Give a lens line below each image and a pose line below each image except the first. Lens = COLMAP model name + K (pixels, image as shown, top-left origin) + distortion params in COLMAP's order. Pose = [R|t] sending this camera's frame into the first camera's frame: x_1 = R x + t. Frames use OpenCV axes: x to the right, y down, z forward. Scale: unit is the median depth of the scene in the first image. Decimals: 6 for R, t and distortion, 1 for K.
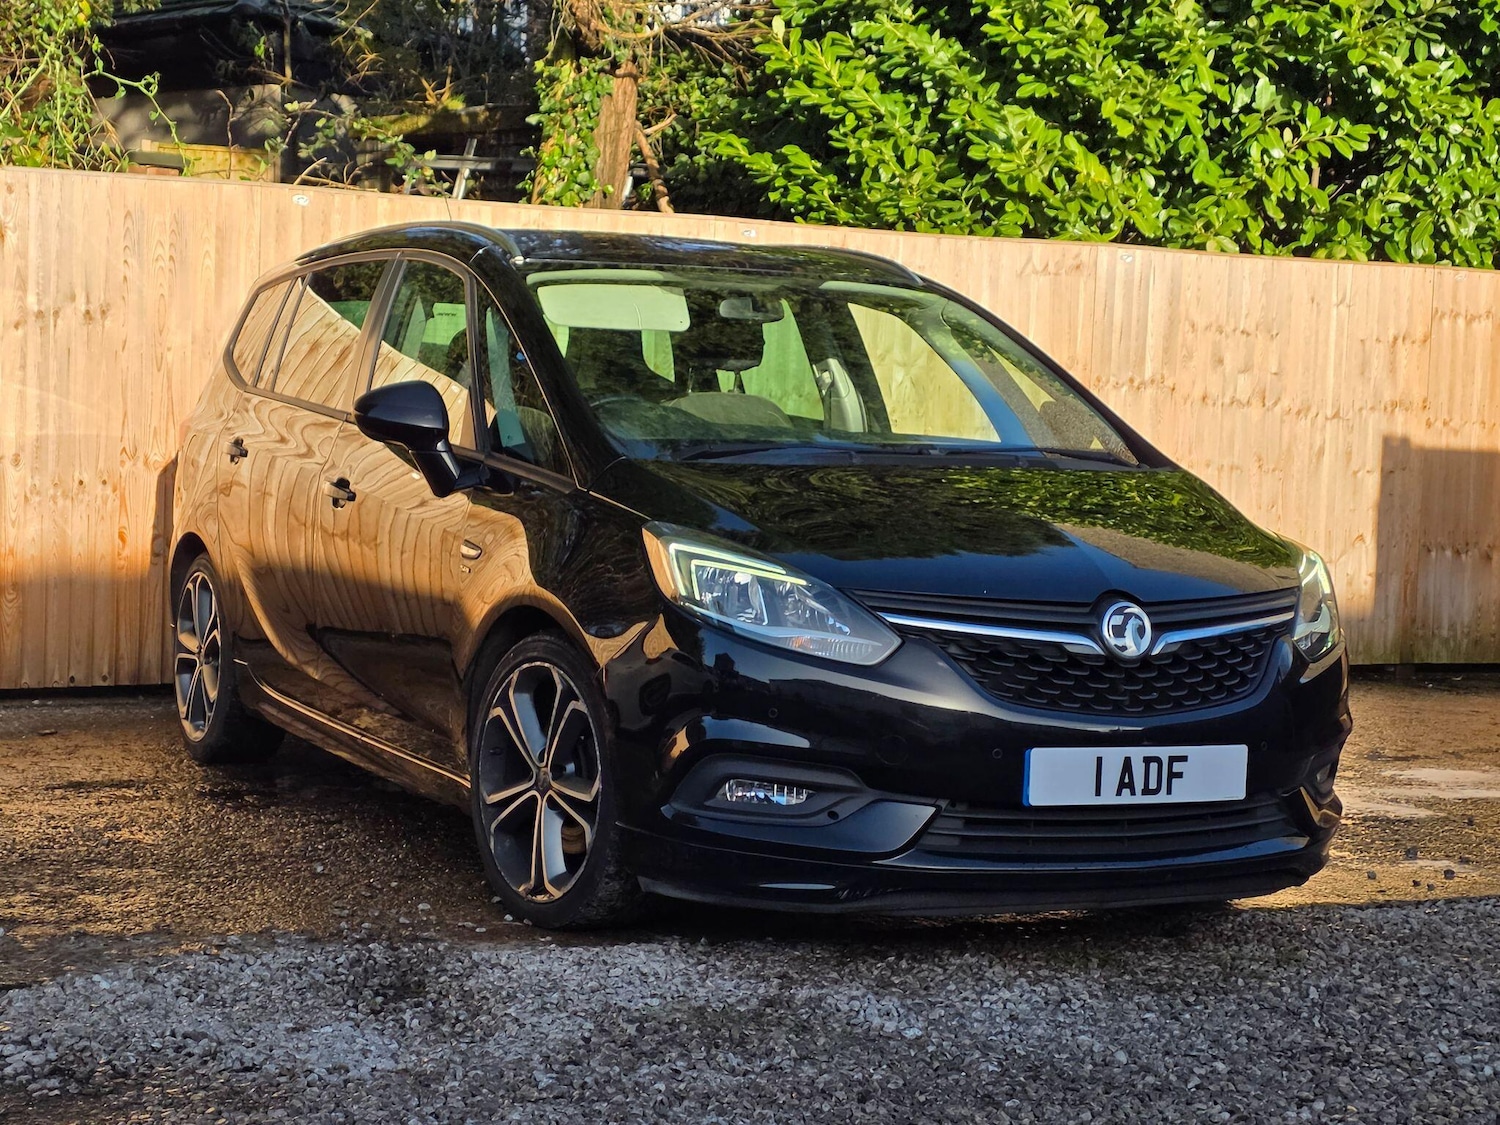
lens RADIAL K [[2568.2, 0, 709.4], [0, 2568.2, 555.9], [0, 0, 1]] dist [0.182032, -0.355922]
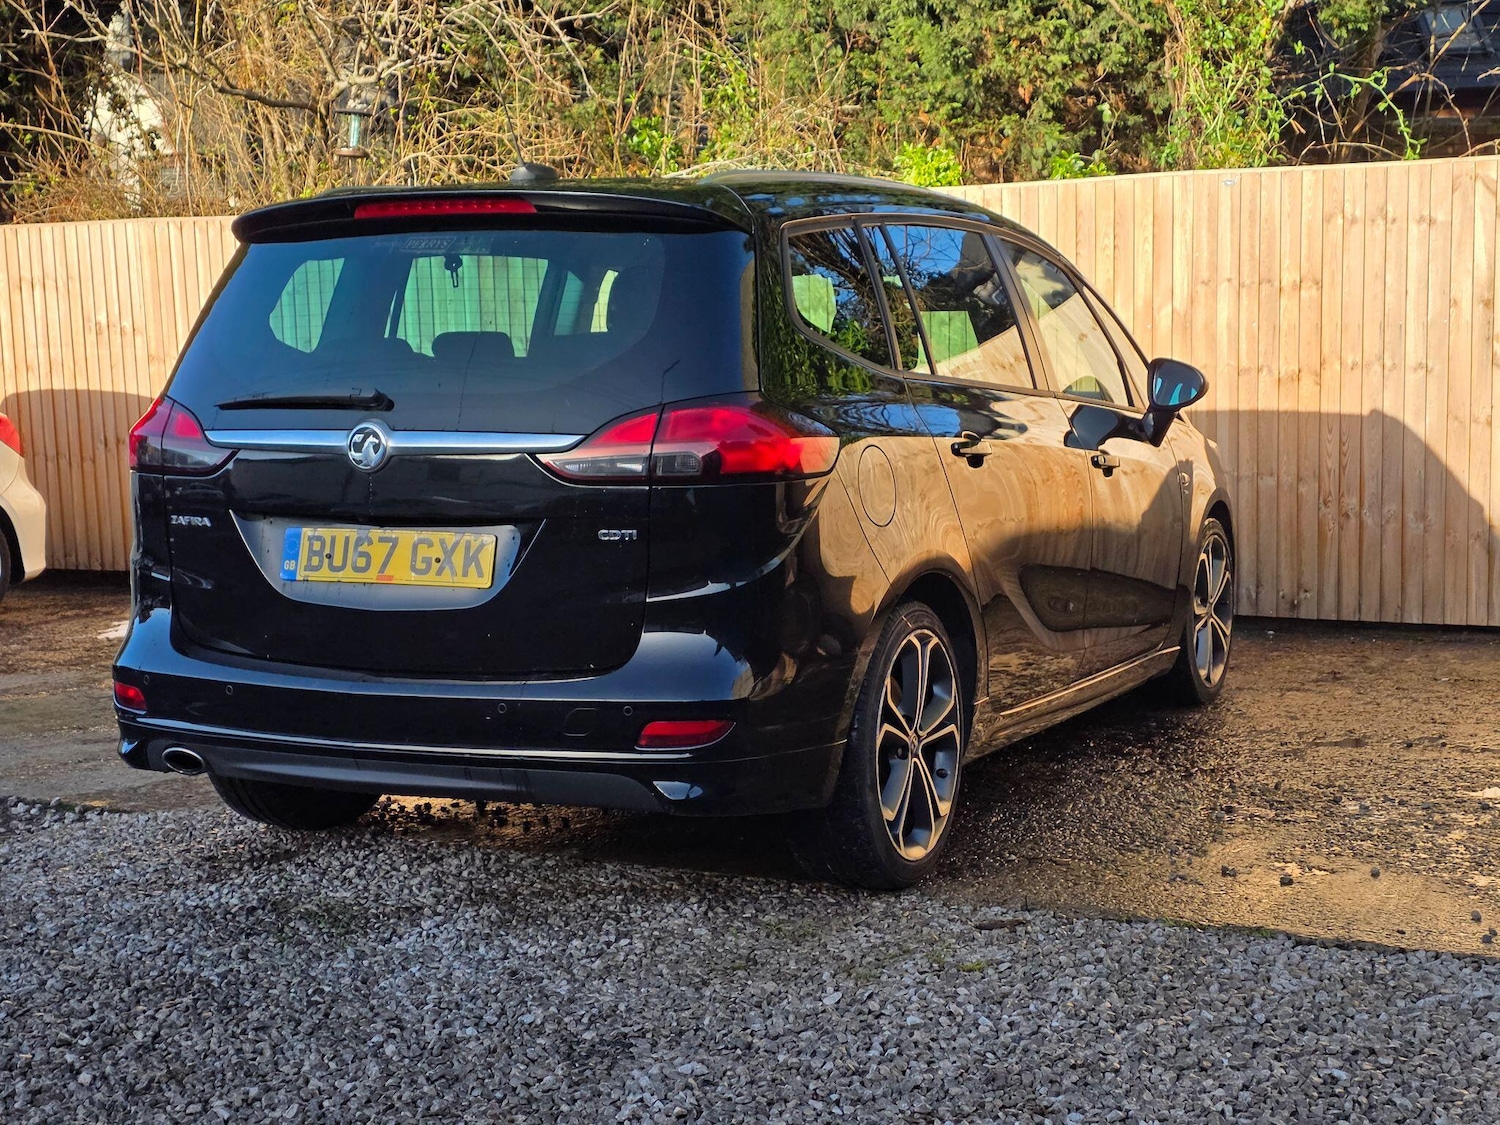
lens RADIAL K [[2132.1, 0, 810.1], [0, 2132.1, 554.7], [0, 0, 1]] dist [0.183039, -0.486681]
pose [[0.626556, 0.033122, -0.778673, 0.767864], [-0.005825, 0.999268, 0.037818, -0.020118], [0.779355, -0.019160, 0.626290, 0.472864]]
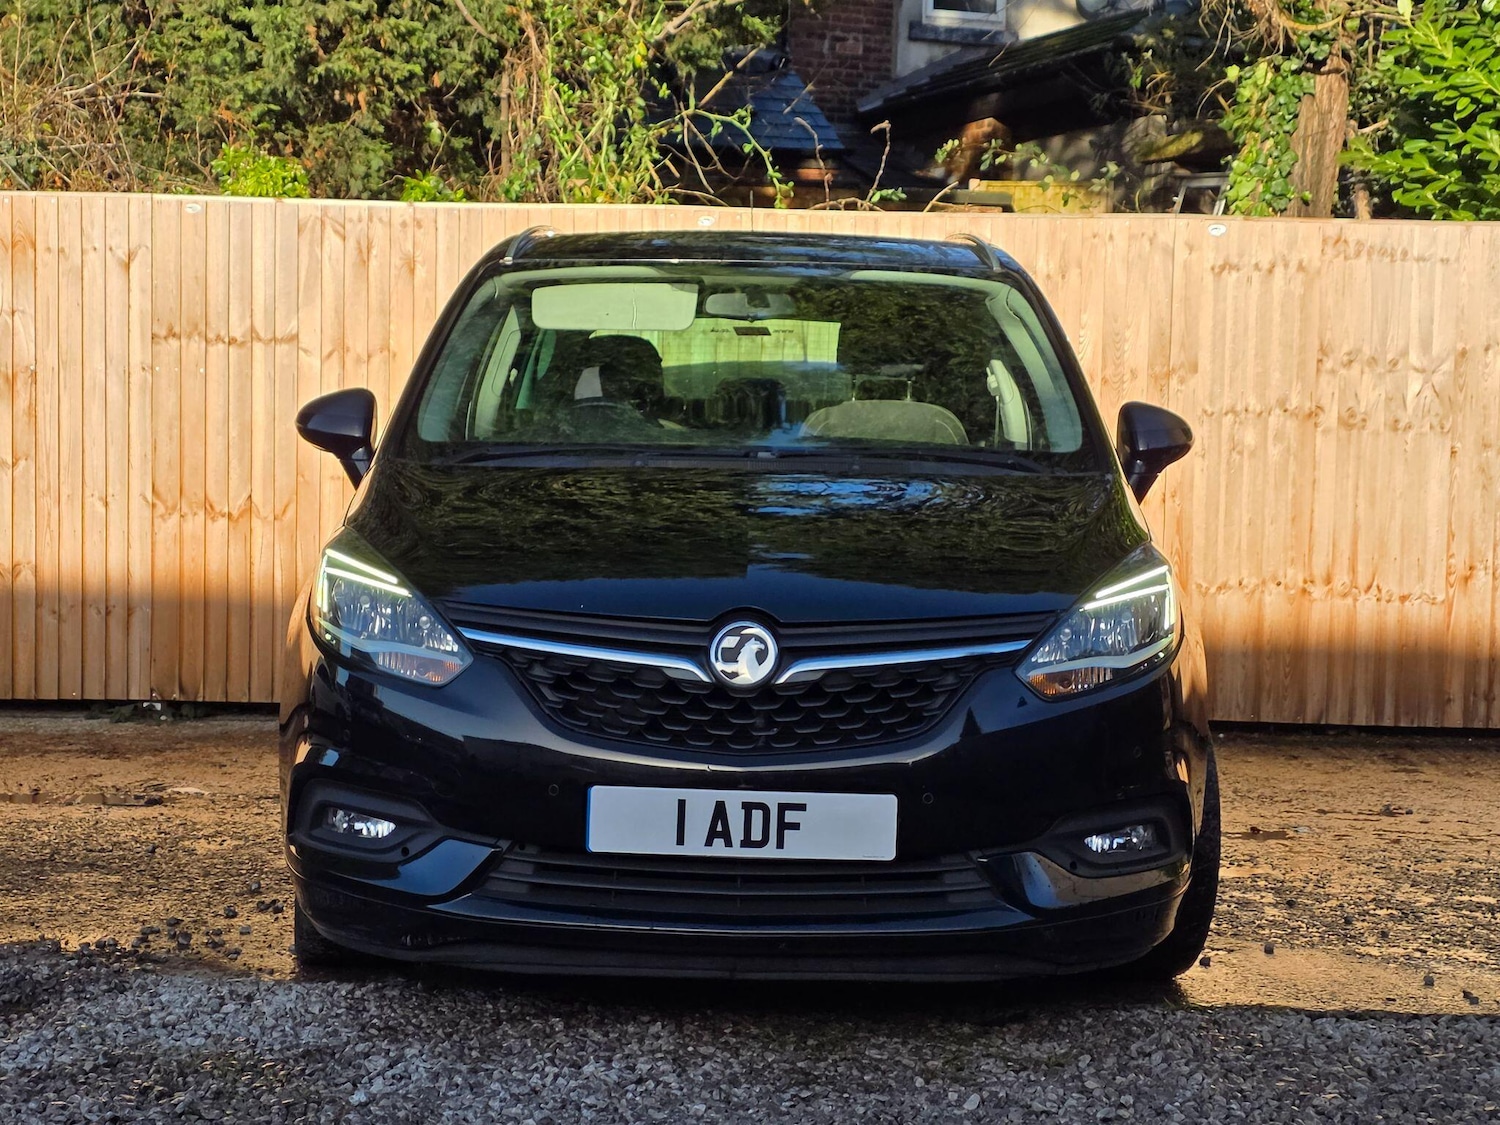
lens RADIAL K [[2573.6, 0, 741.3], [0, 2573.6, 546.5], [0, 0, 1]] dist [0.203079, -0.587961]
pose [[0.897711, 0.005747, -0.440548, 0.489509], [-0.015564, 0.999704, -0.018674, 0.008216], [0.440310, 0.023621, 0.897535, 0.209313]]
